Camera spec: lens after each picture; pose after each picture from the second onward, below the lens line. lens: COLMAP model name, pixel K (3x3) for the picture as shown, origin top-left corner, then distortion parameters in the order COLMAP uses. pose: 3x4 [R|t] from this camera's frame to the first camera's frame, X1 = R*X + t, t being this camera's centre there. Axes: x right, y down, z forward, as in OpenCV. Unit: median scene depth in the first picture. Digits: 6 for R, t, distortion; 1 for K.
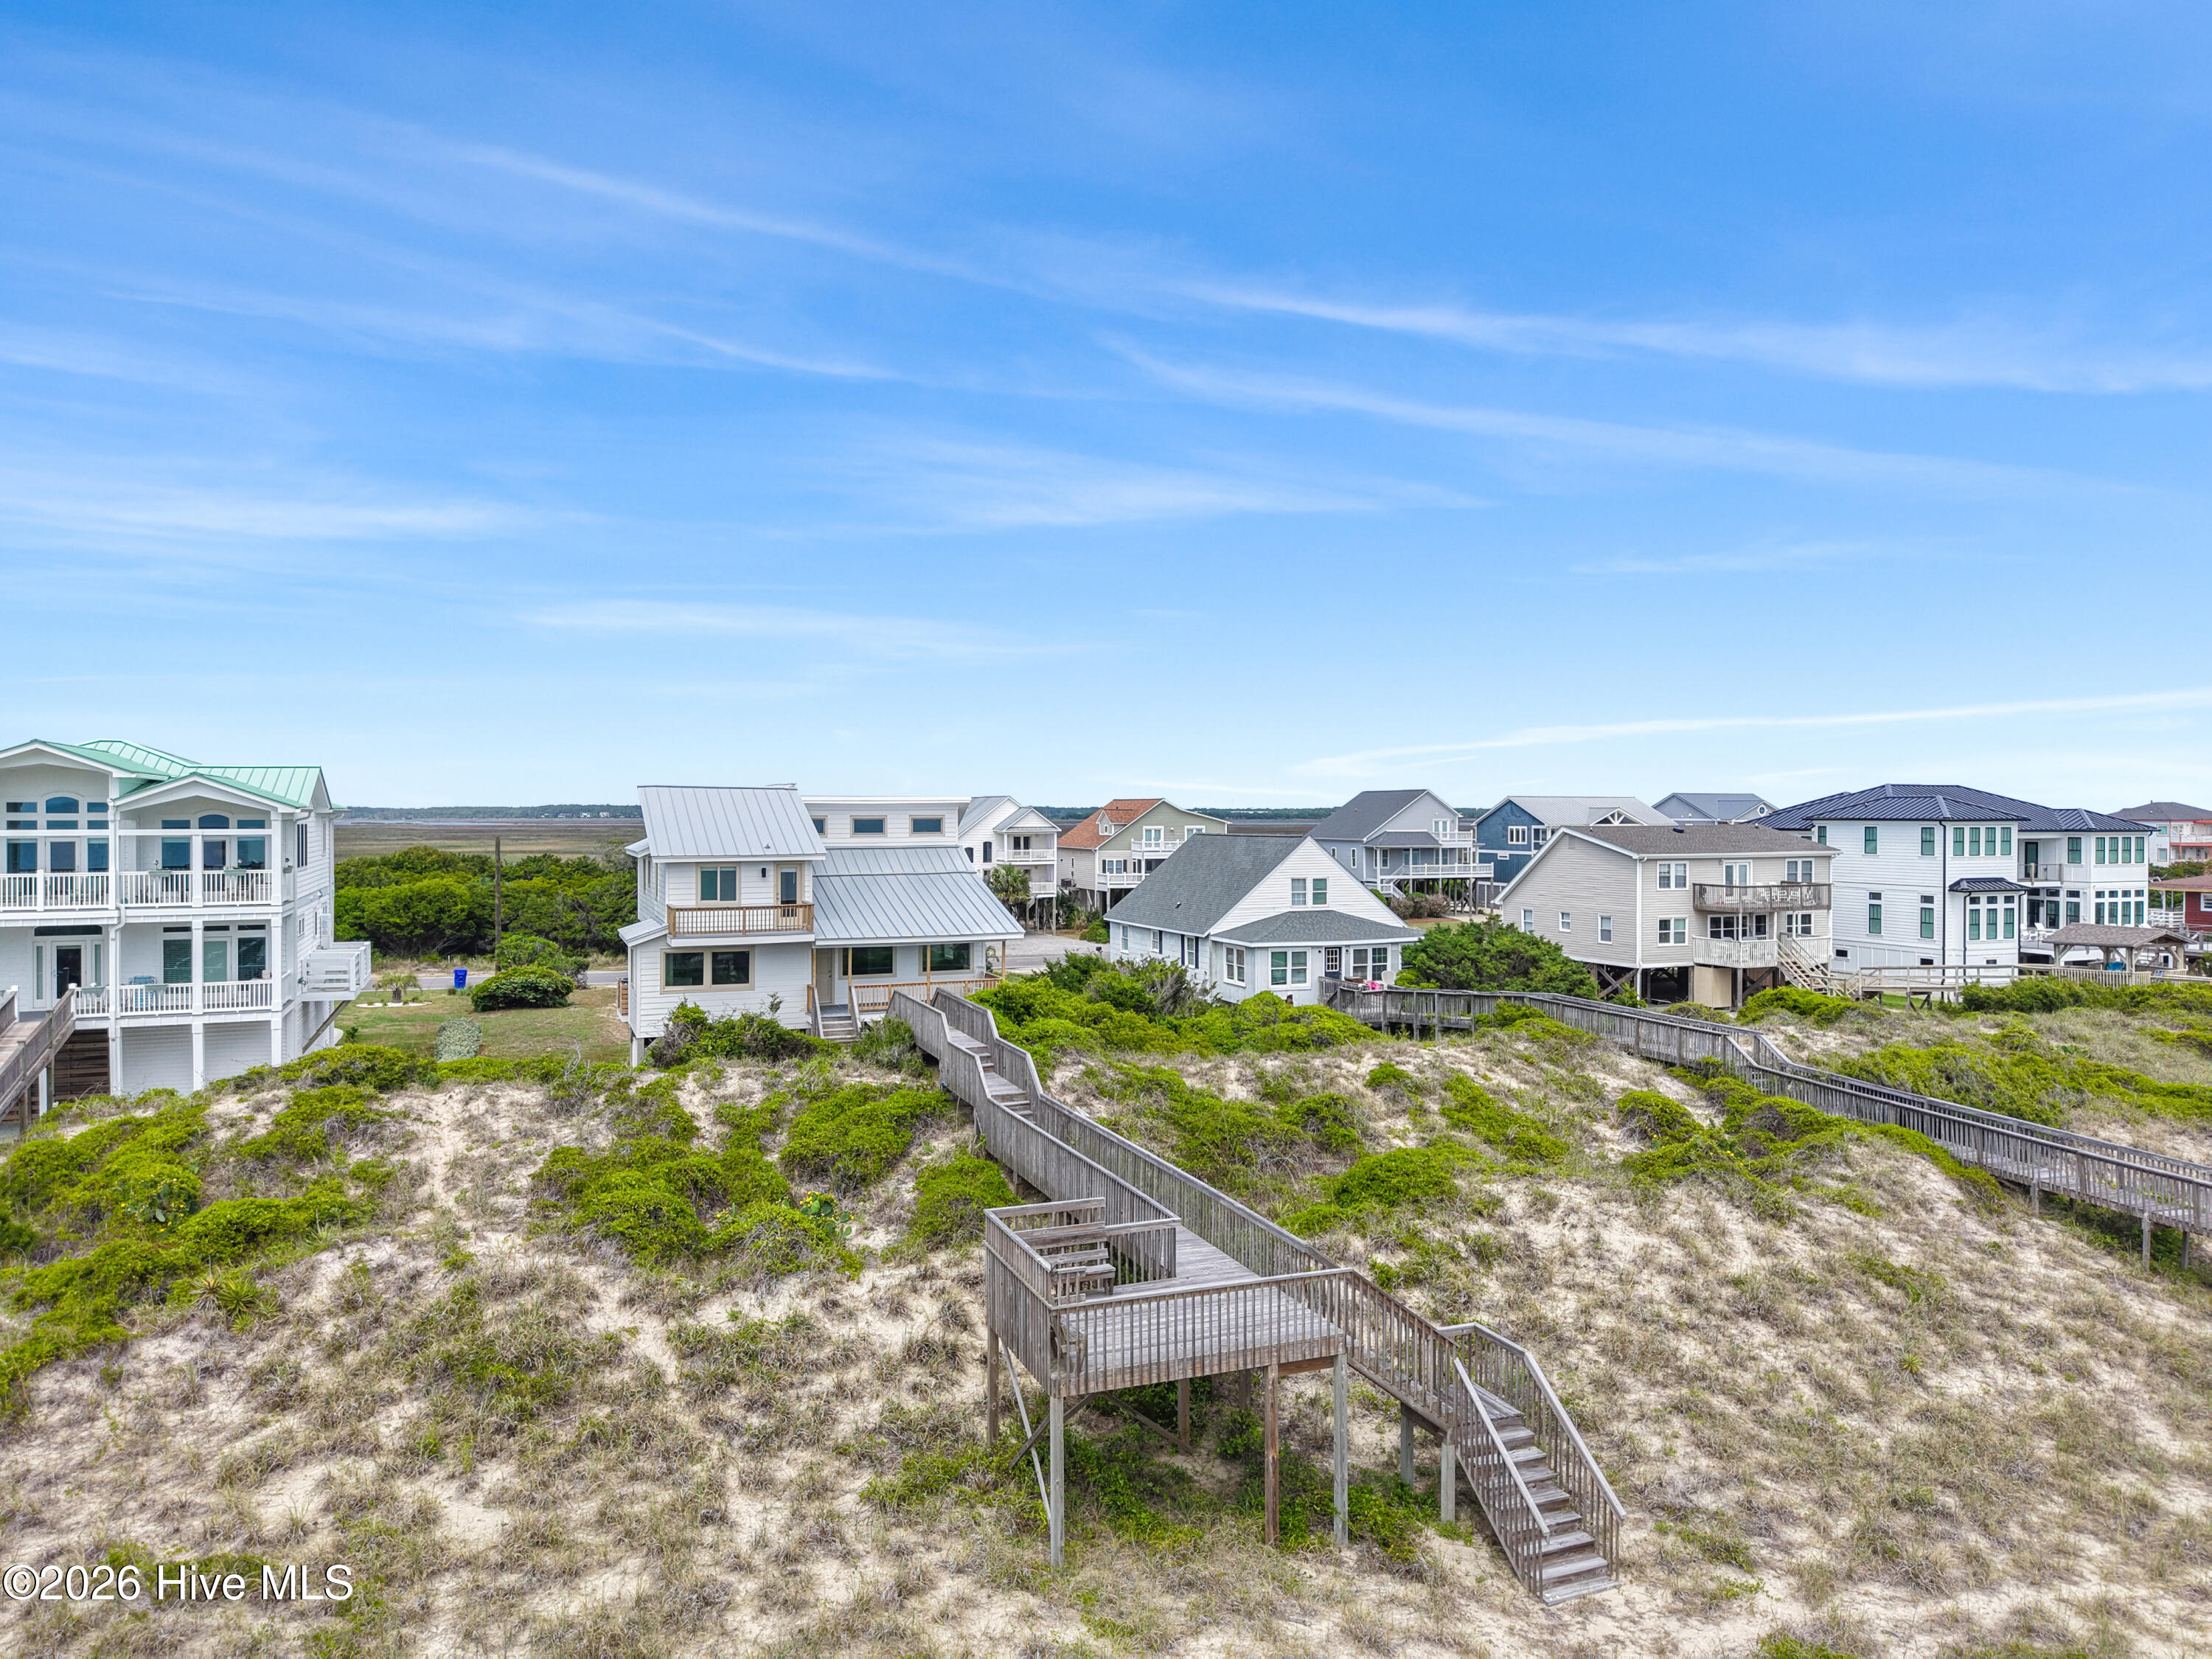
lens RADIAL K [[1475.2, 0, 1103.7], [0, 1475.2, 831.3], [0, 0, 1]] dist [0.011707, -0.002767]
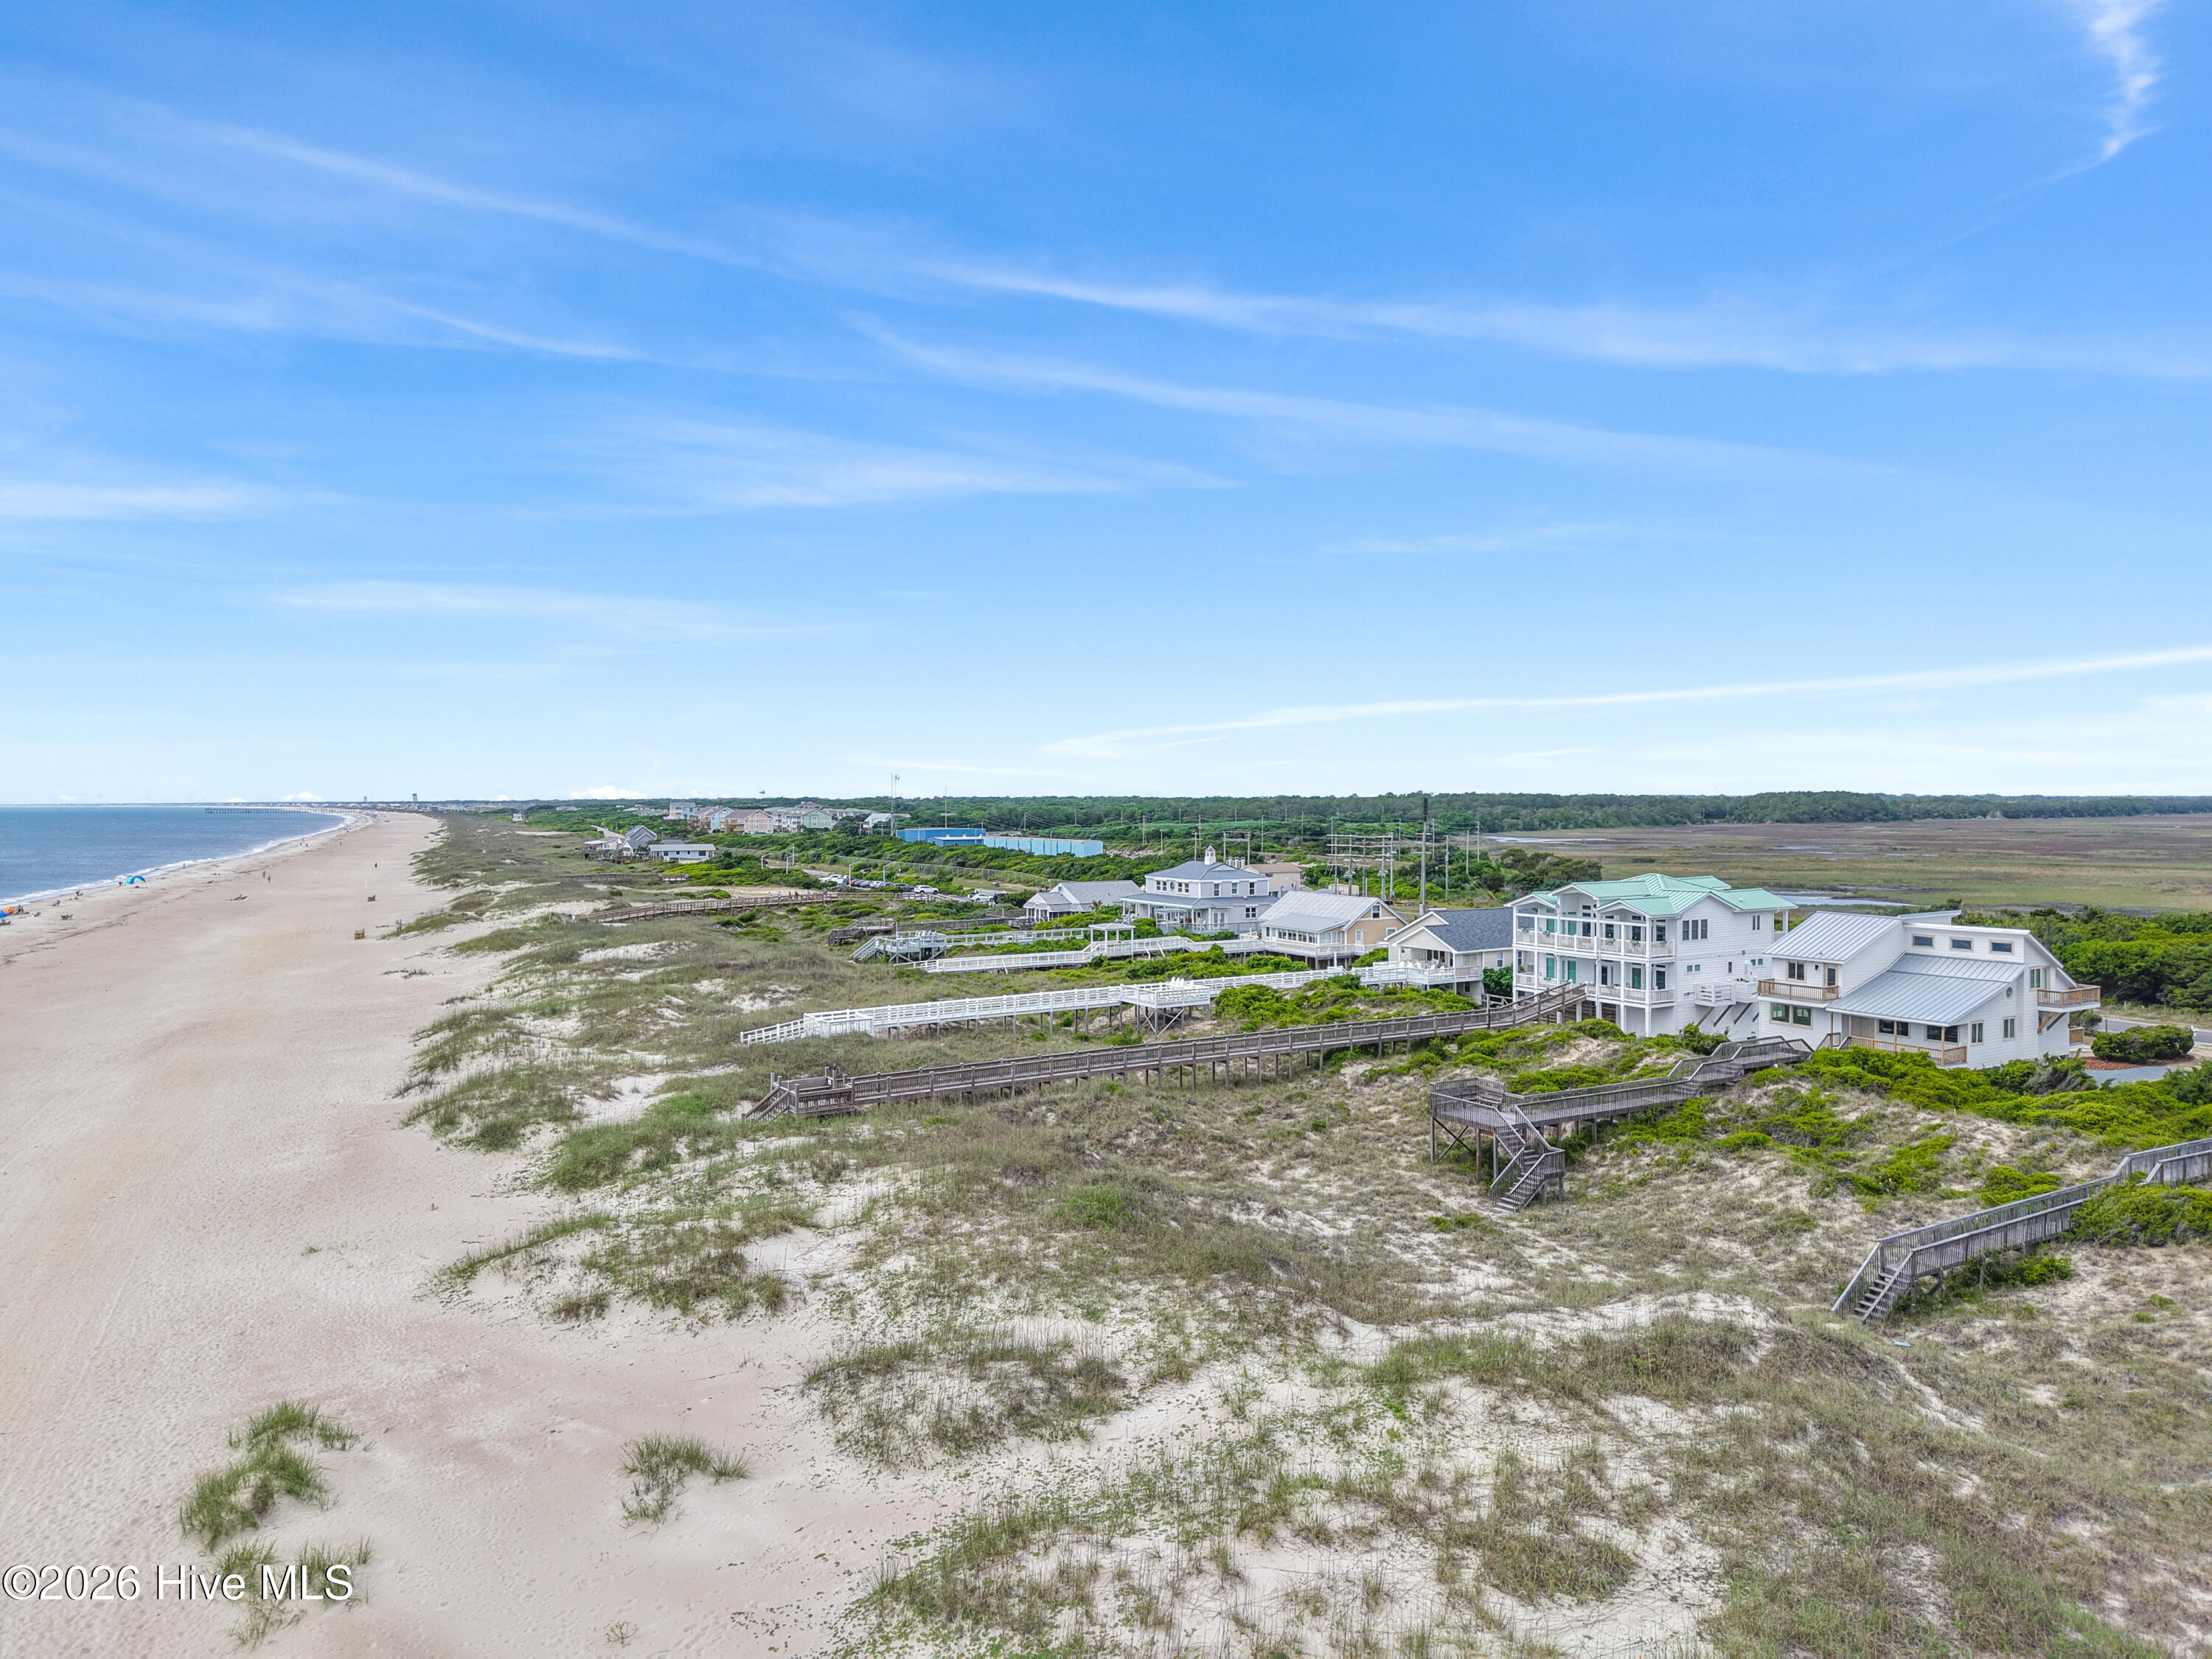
lens RADIAL K [[1475.2, 0, 1095.6], [0, 1475.2, 822.5], [0, 0, 1]] dist [0.011707, -0.002767]
pose [[0.173445, 0.014667, -0.984734, 1.542719], [-0.010501, 0.999860, 0.013042, -0.180636], [0.984788, 0.008078, 0.173574, -0.222859]]
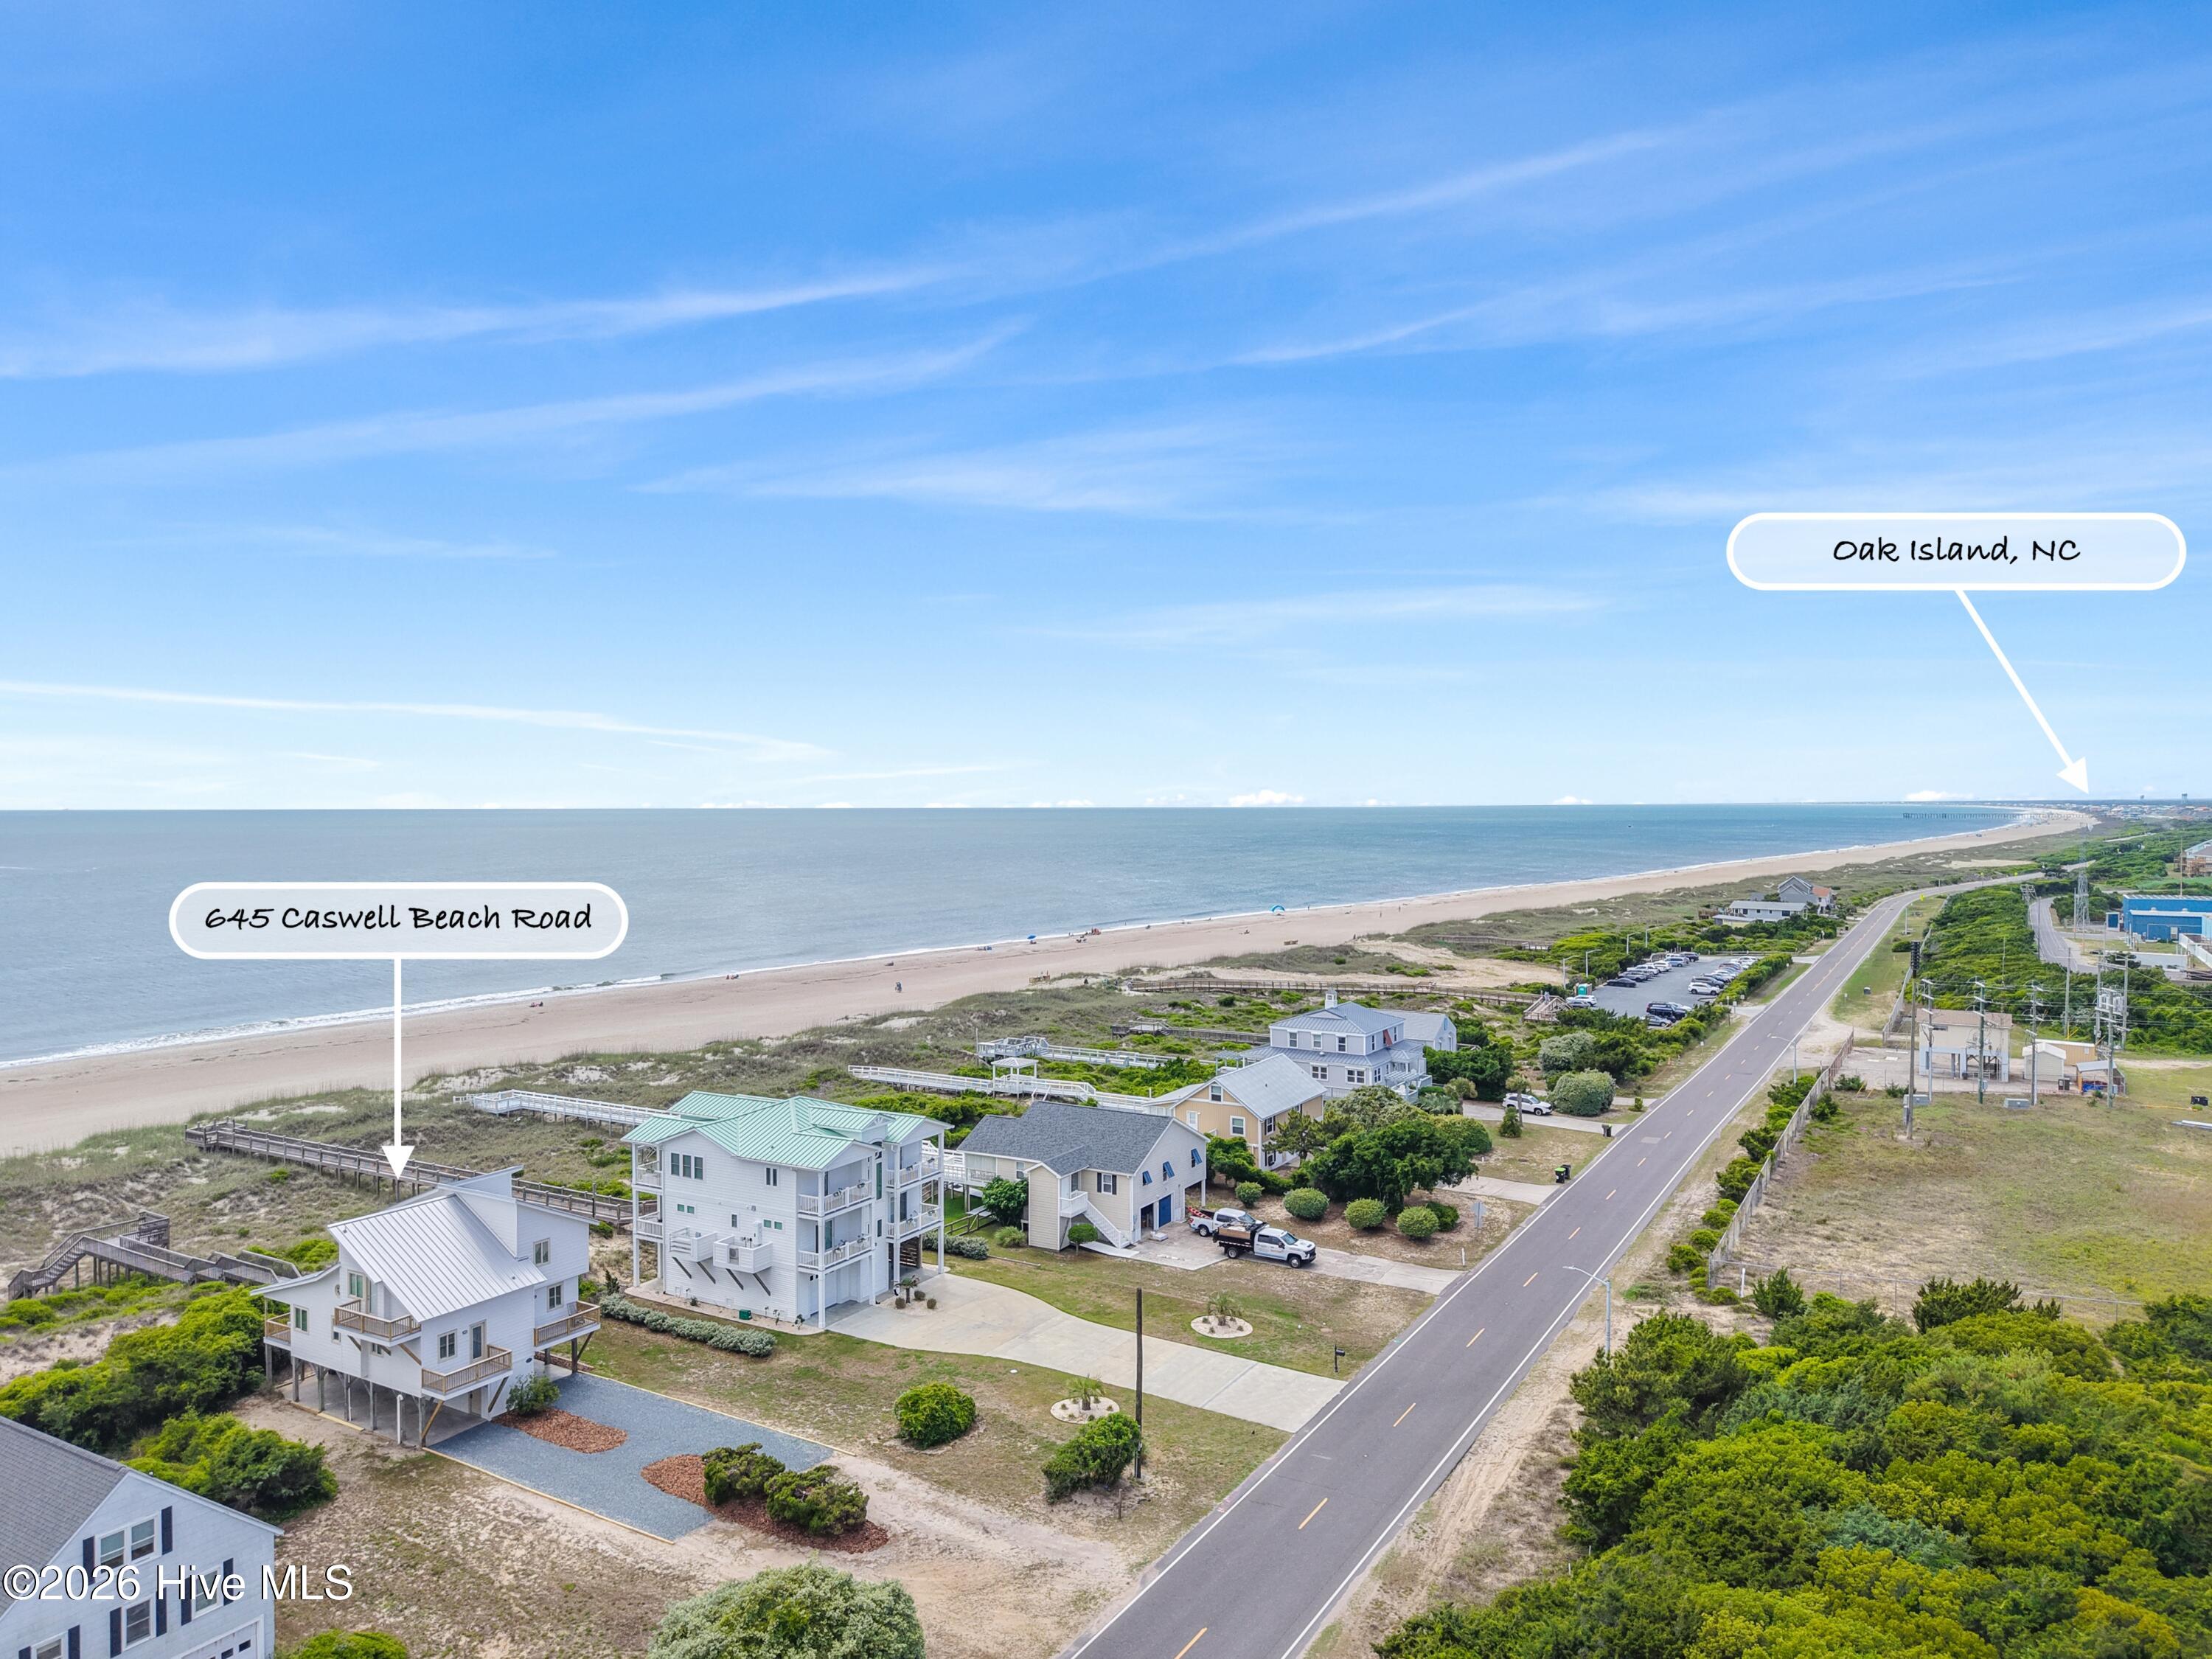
lens RADIAL K [[1475.2, 0, 1097.5], [0, 1475.2, 844.9], [0, 0, 1]] dist [0.011707, -0.002767]
pose [[-0.786632, 0.017805, -0.617165, 0.216011], [-0.002426, 0.999487, 0.031928, -0.515543], [0.617417, 0.026613, -0.786186, 3.140570]]
